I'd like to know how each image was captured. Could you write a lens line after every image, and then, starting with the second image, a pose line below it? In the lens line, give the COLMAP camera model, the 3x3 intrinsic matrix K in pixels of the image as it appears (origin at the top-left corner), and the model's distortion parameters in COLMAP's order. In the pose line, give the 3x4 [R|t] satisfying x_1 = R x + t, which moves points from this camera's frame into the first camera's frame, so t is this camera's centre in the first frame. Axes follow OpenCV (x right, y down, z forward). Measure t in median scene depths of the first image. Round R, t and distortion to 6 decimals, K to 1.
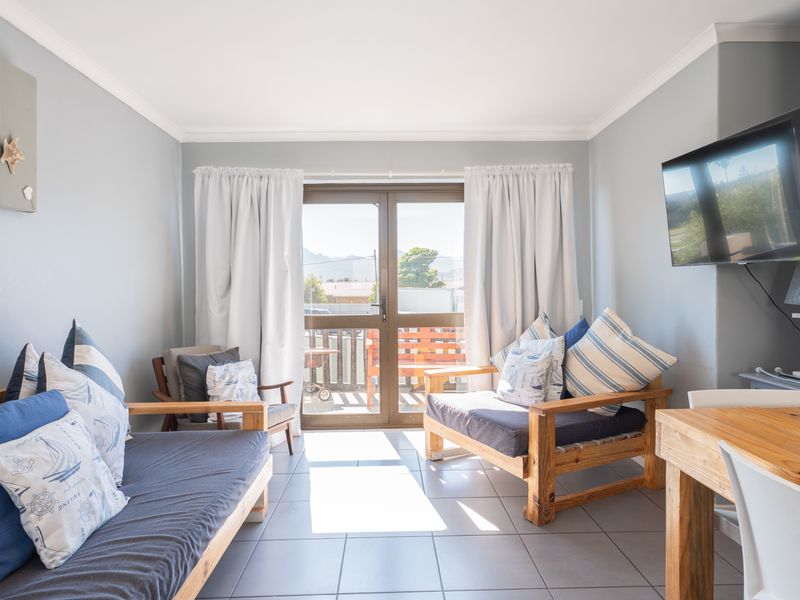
lens RADIAL K [[481.6, 0, 400.0], [0, 481.6, 300.0], [0, 0, 1]] dist [0.003531, 0.004532]
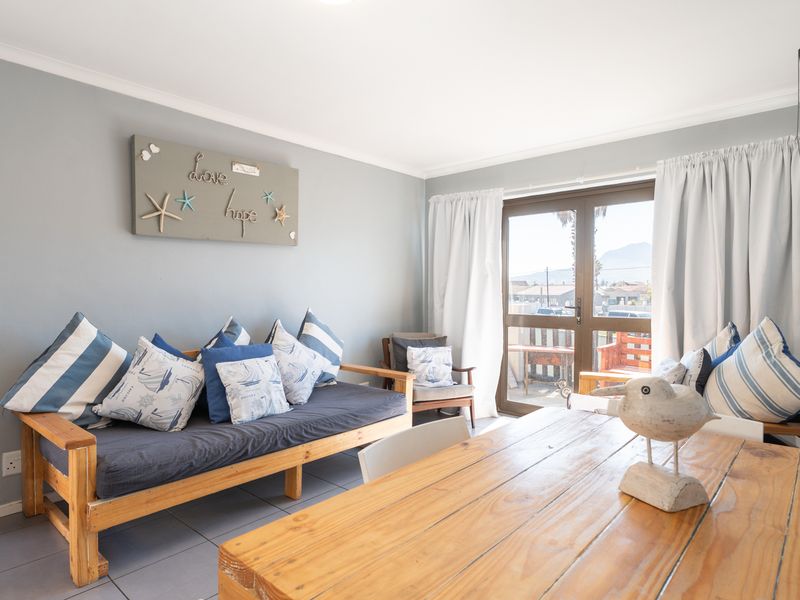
lens RADIAL K [[481.6, 0, 400.0], [0, 481.6, 300.0], [0, 0, 1]] dist [0.003531, 0.004532]
pose [[0.730663, 0.023995, -0.682316, 0.505958], [-0.024355, 0.999662, 0.009075, -0.006999], [0.682303, 0.009987, 0.731001, -0.013373]]
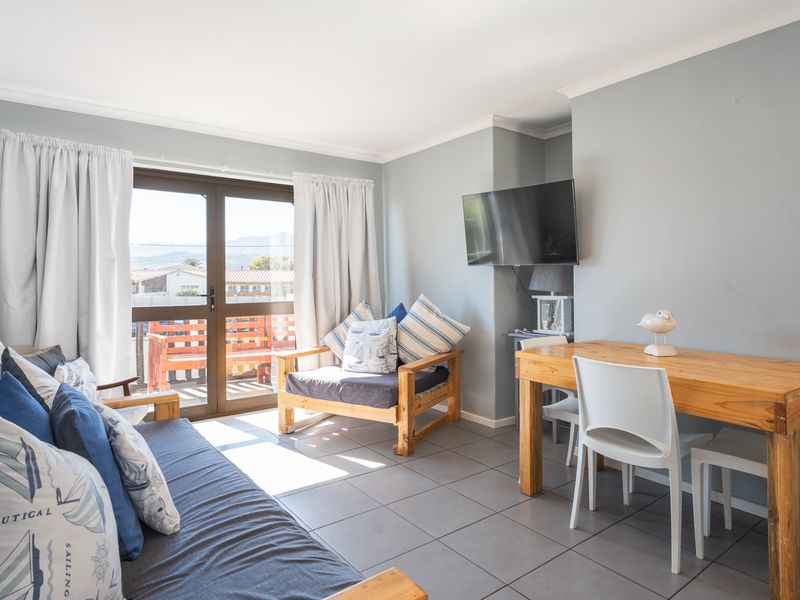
lens RADIAL K [[492.4, 0, 400.0], [0, 492.4, 275.1], [0, 0, 1]] dist [0.001592, 0.002309]
pose [[0.812558, 0.013322, 0.582728, -0.407554], [0.007472, 0.999419, -0.033267, 0.006810], [-0.582832, 0.031386, 0.811986, -0.090717]]
